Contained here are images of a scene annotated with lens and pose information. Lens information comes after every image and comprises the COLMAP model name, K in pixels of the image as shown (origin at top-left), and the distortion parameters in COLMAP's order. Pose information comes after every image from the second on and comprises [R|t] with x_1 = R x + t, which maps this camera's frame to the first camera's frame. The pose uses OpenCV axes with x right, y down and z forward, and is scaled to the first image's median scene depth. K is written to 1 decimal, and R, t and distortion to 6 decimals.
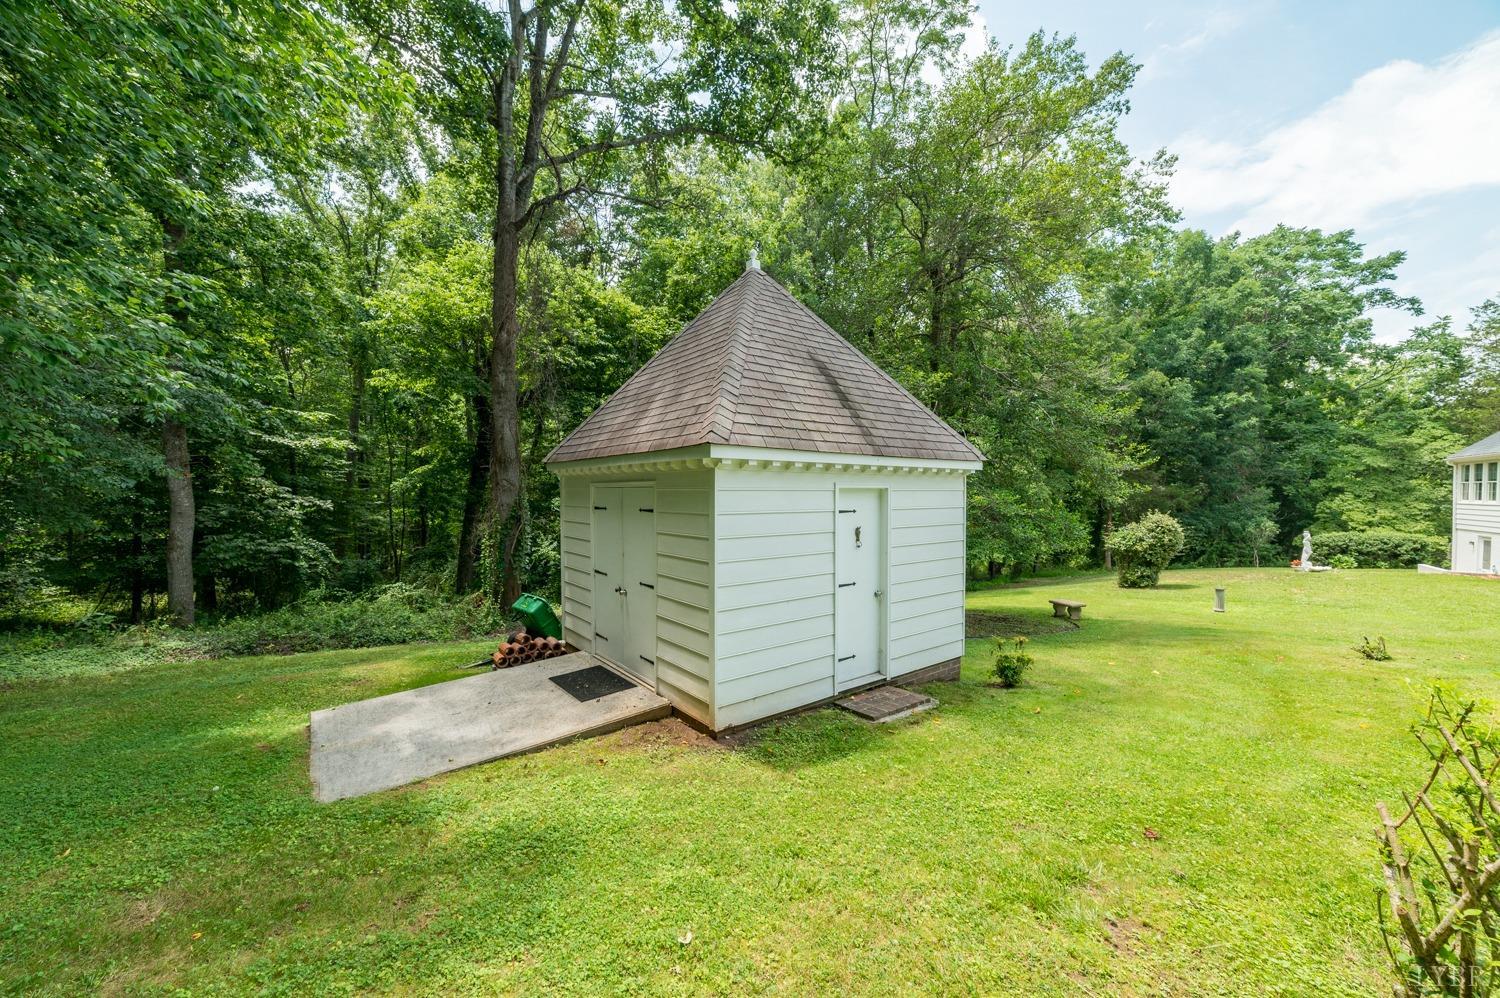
lens RADIAL K [[562.4, 0, 738.4], [0, 562.4, 506.1], [0, 0, 1]] dist [0.000753, 0.000040]
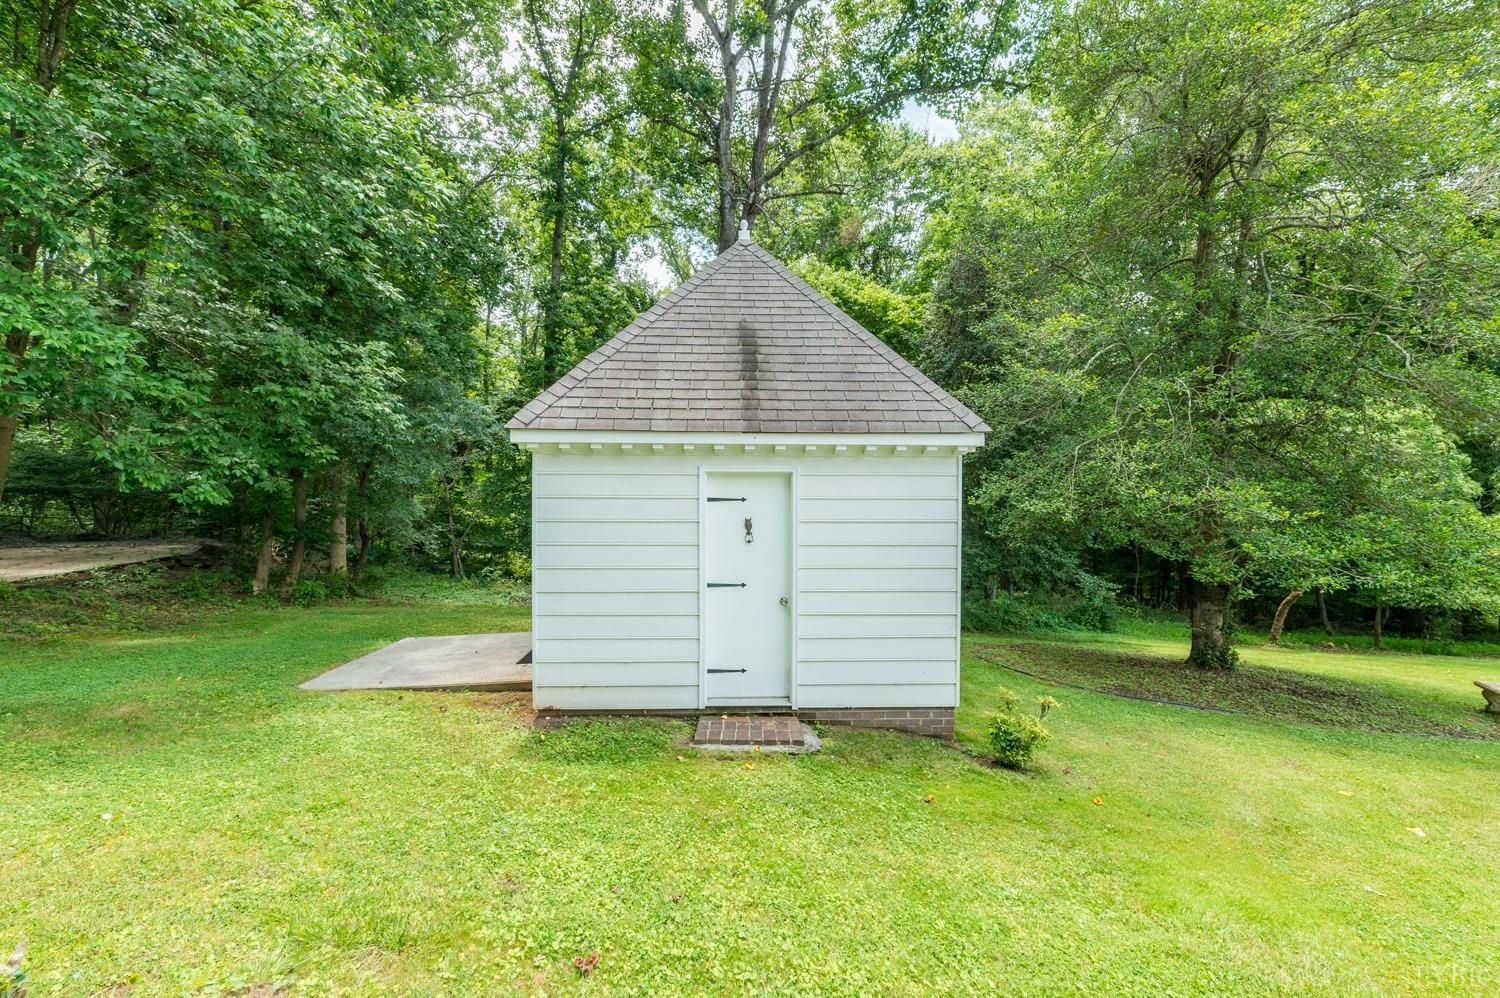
lens RADIAL K [[562.4, 0, 738.4], [0, 562.4, 506.1], [0, 0, 1]] dist [0.000753, 0.000040]
pose [[0.818702, 0.016287, -0.573988, 0.674403], [-0.020197, 0.999796, -0.000439, 0.019052], [0.573863, 0.011952, 0.818864, 0.294479]]
